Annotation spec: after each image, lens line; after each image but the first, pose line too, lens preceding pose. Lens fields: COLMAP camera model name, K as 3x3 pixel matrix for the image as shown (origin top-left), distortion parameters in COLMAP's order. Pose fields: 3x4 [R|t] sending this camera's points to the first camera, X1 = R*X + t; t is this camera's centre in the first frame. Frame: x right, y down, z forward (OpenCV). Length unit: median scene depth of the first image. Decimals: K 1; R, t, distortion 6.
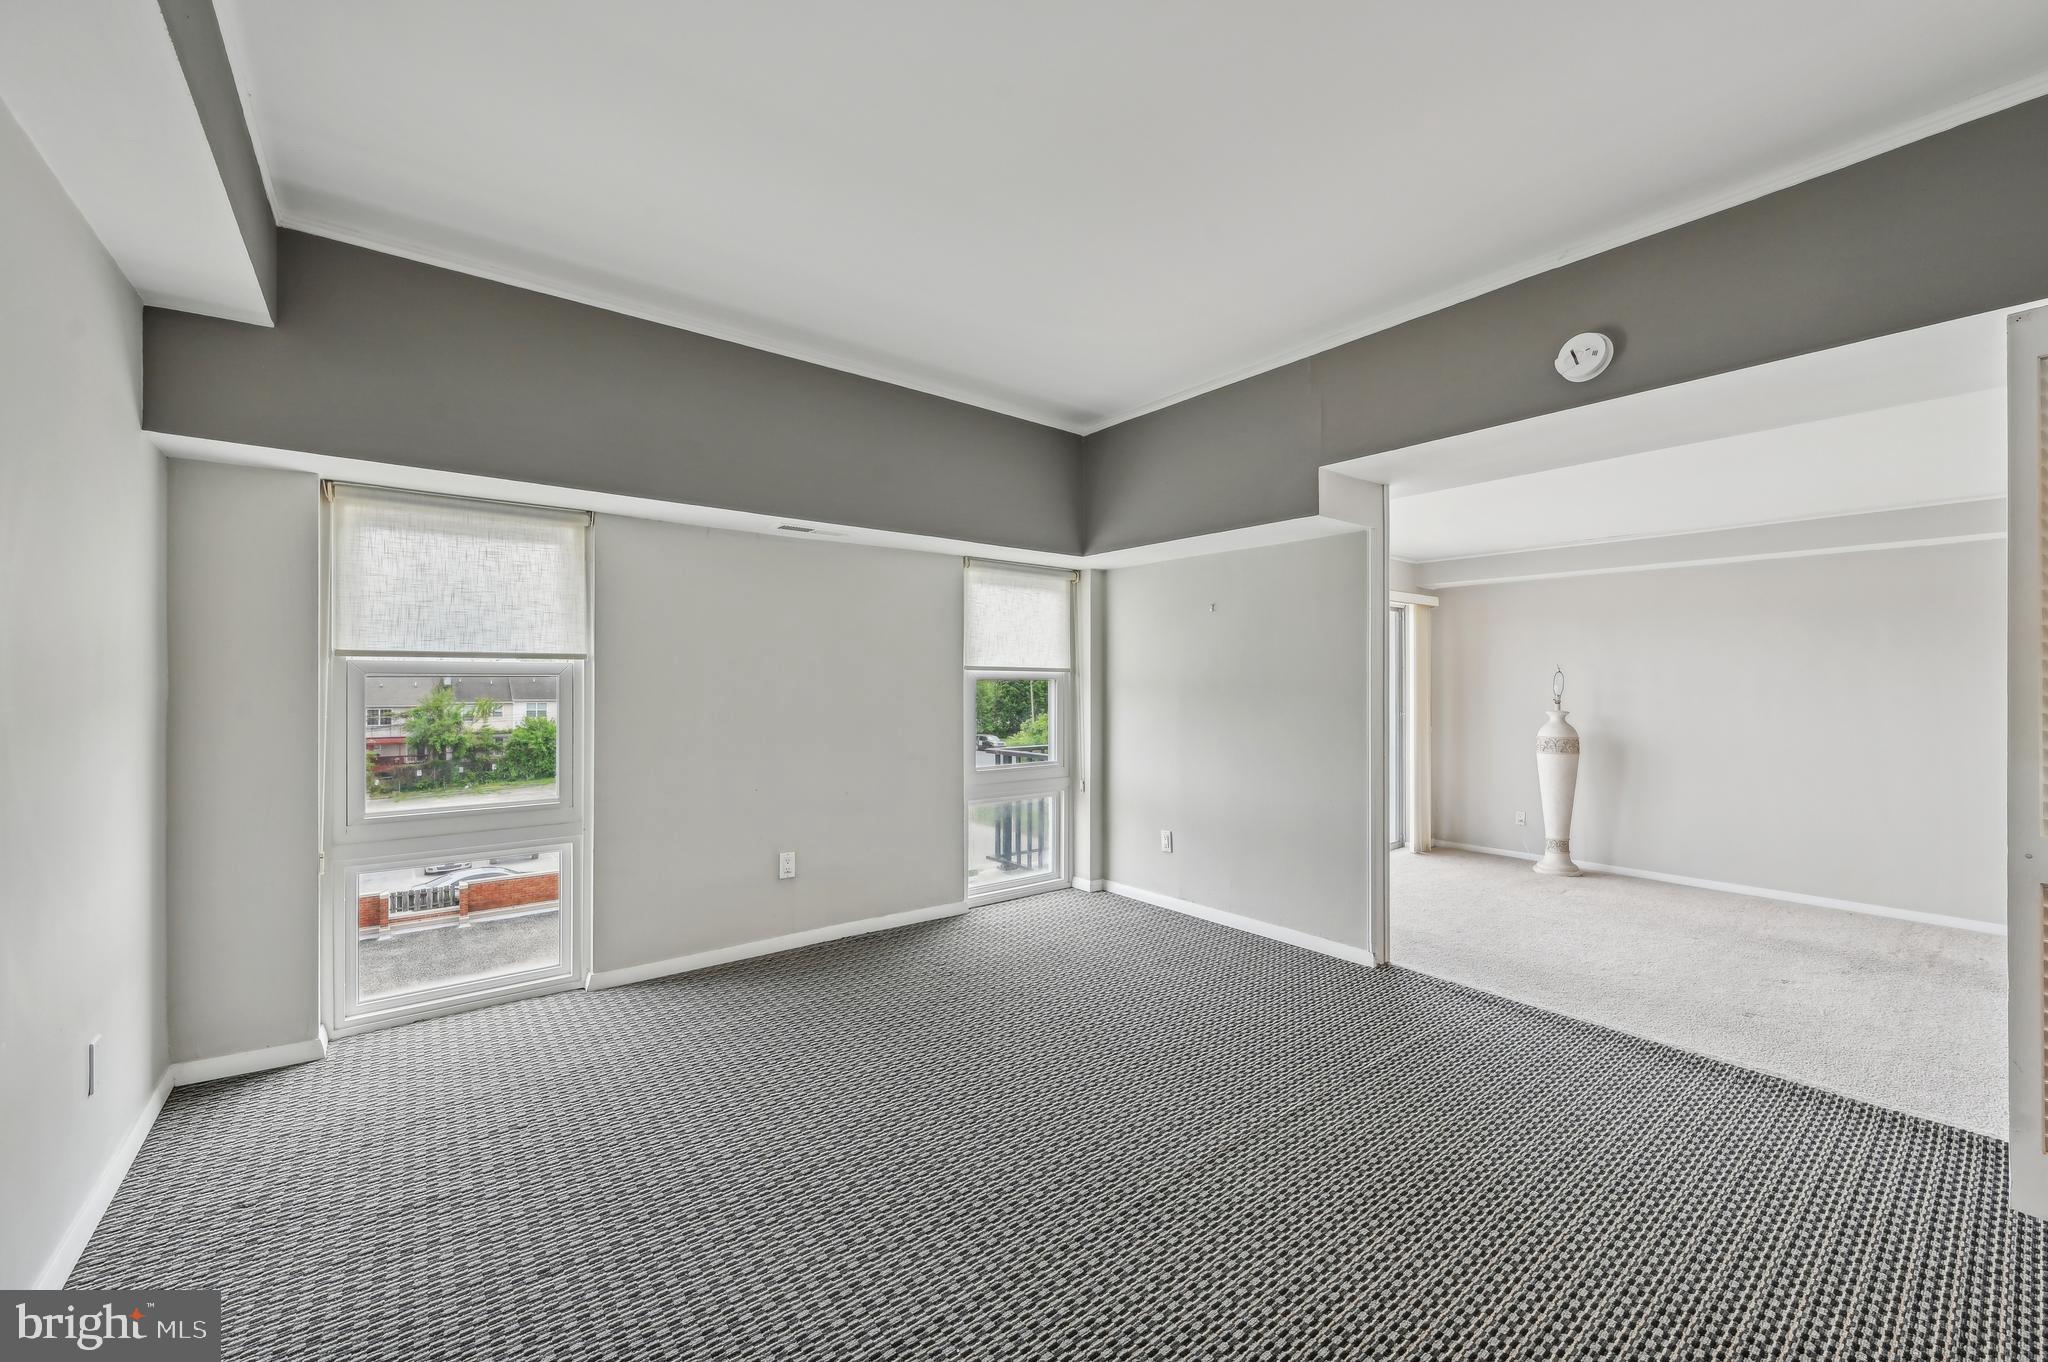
lens RADIAL K [[806.7, 0, 1032.6], [0, 806.7, 686.4], [0, 0, 1]] dist [-0.000504, 0.000039]
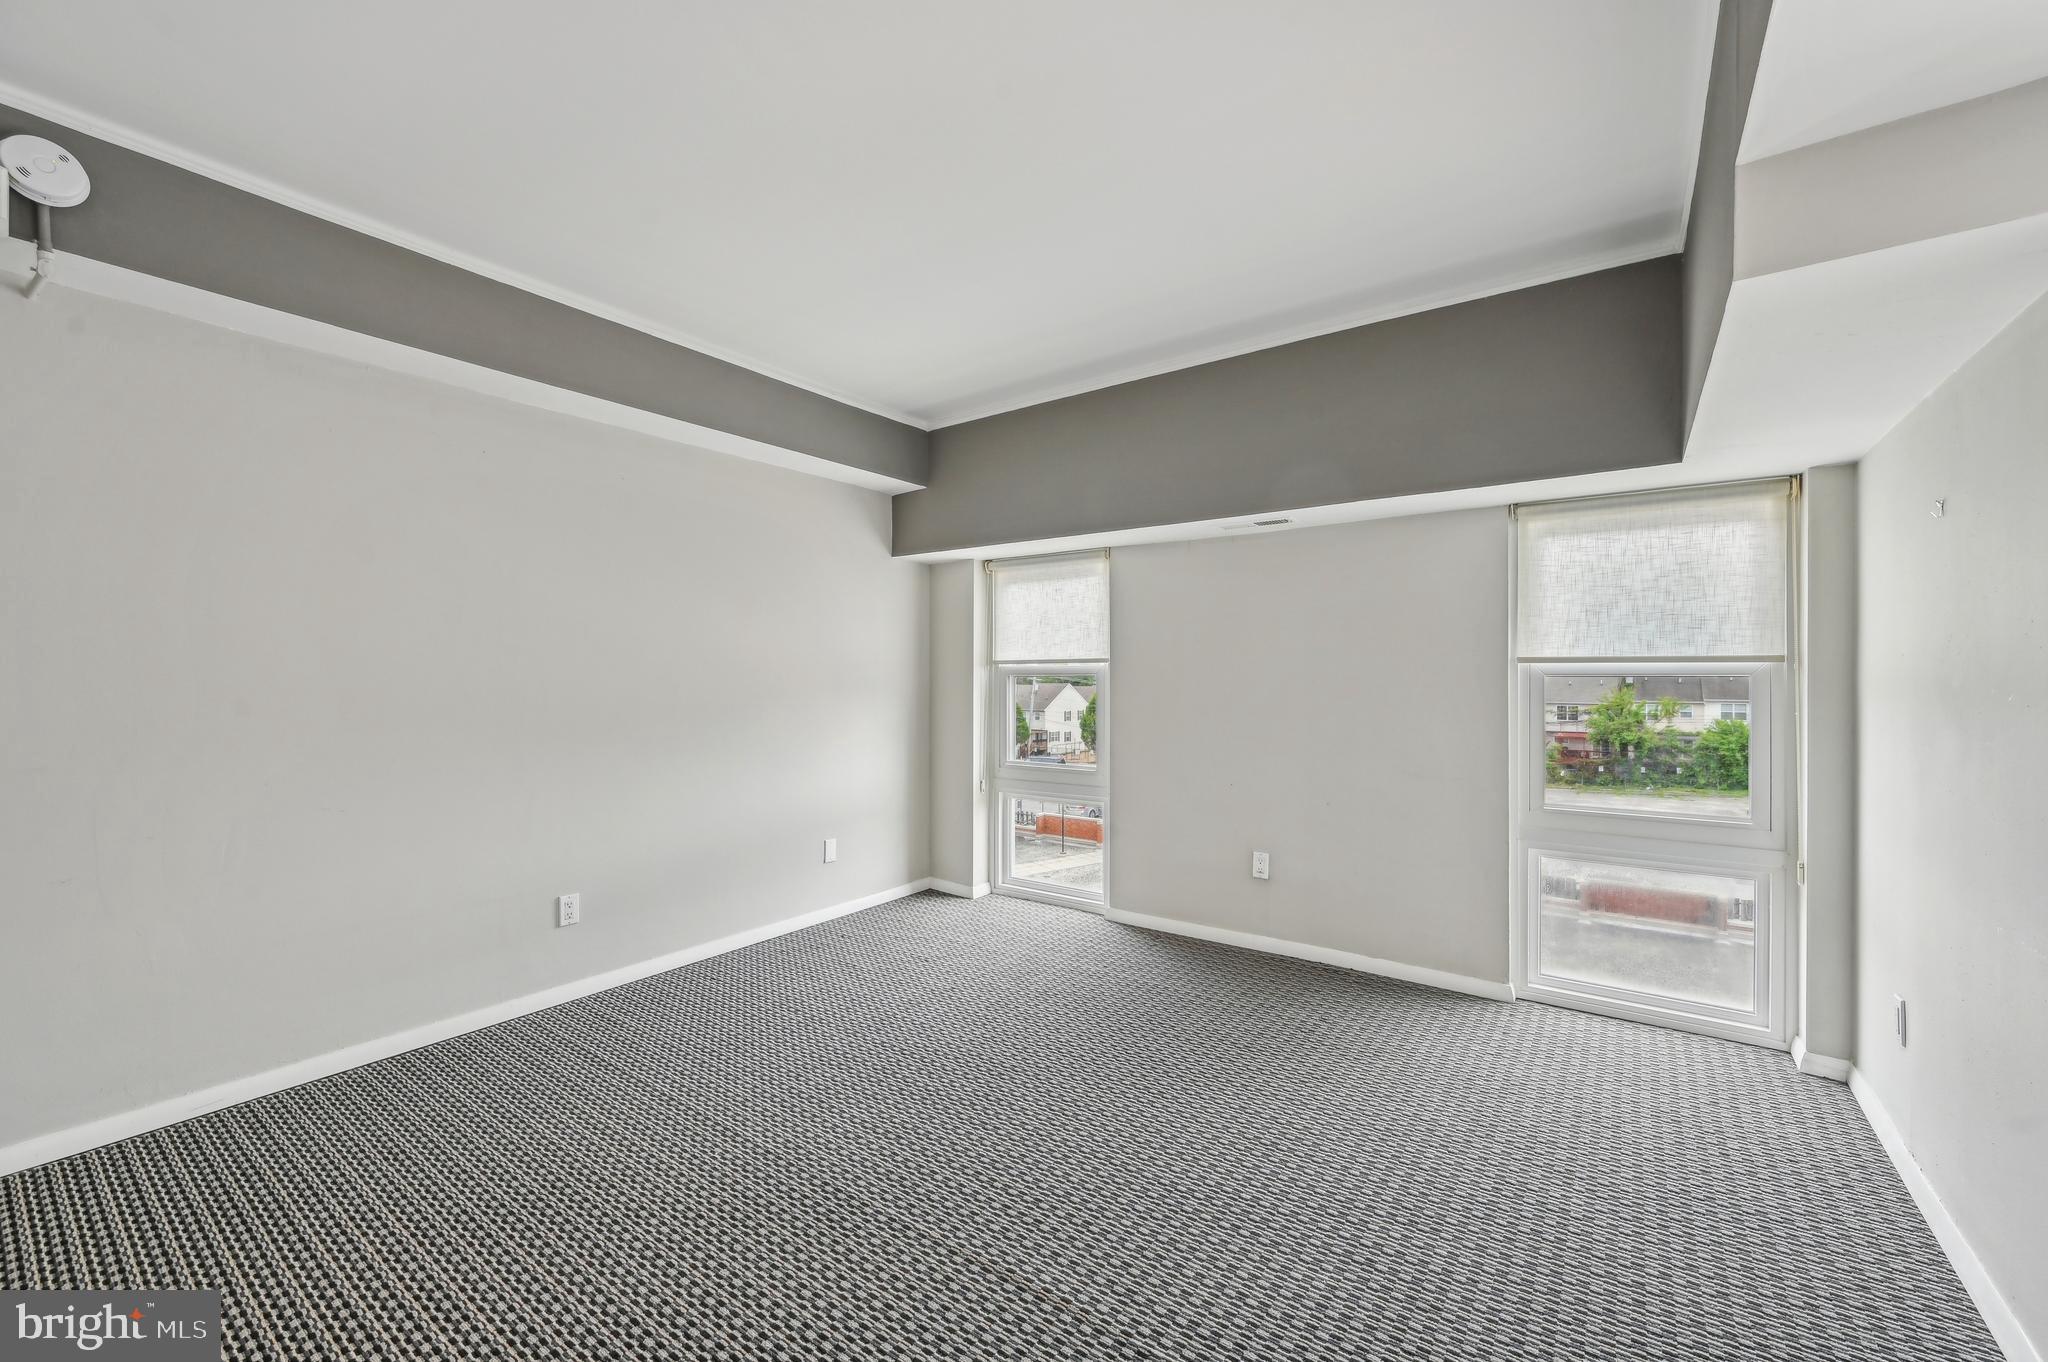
lens RADIAL K [[806.7, 0, 1032.6], [0, 806.7, 686.4], [0, 0, 1]] dist [-0.000504, 0.000039]
pose [[0.273787, 0.007713, -0.961760, 0.403629], [-0.005472, 0.999964, 0.006462, -0.001661], [0.961775, 0.003494, 0.273819, 0.326005]]
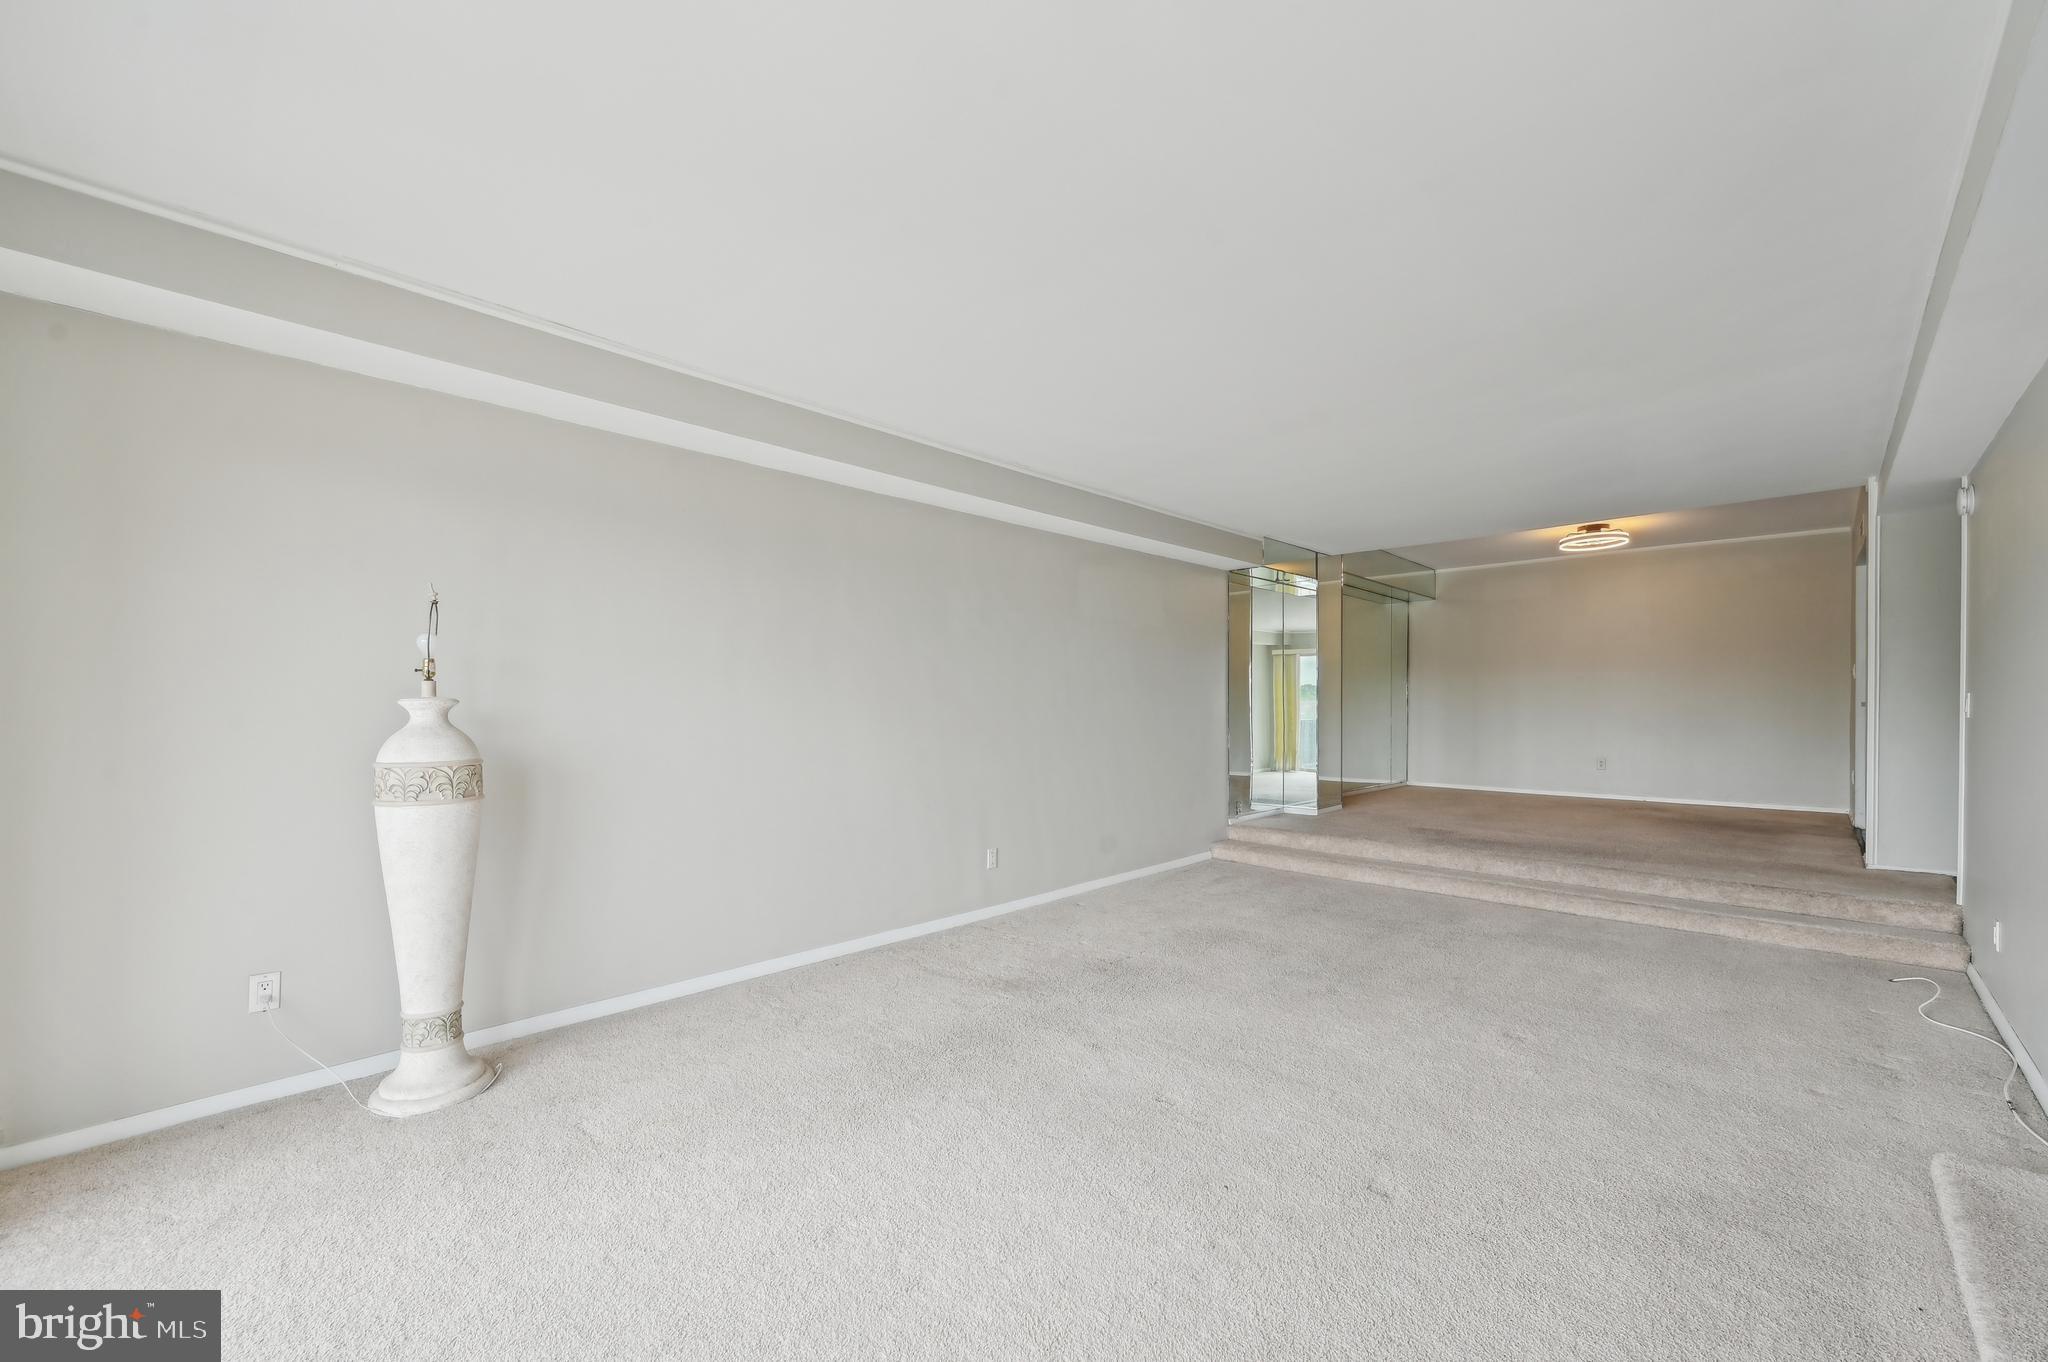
lens RADIAL K [[815.3, 0, 1030.9], [0, 815.3, 704.8], [0, 0, 1]] dist [-0.001963, -0.000044]
pose [[-0.141345, -0.002233, 0.989958, 0.237350], [-0.002241, 0.999996, 0.001936, 0.039890], [-0.989958, -0.001945, -0.141350, 0.907623]]
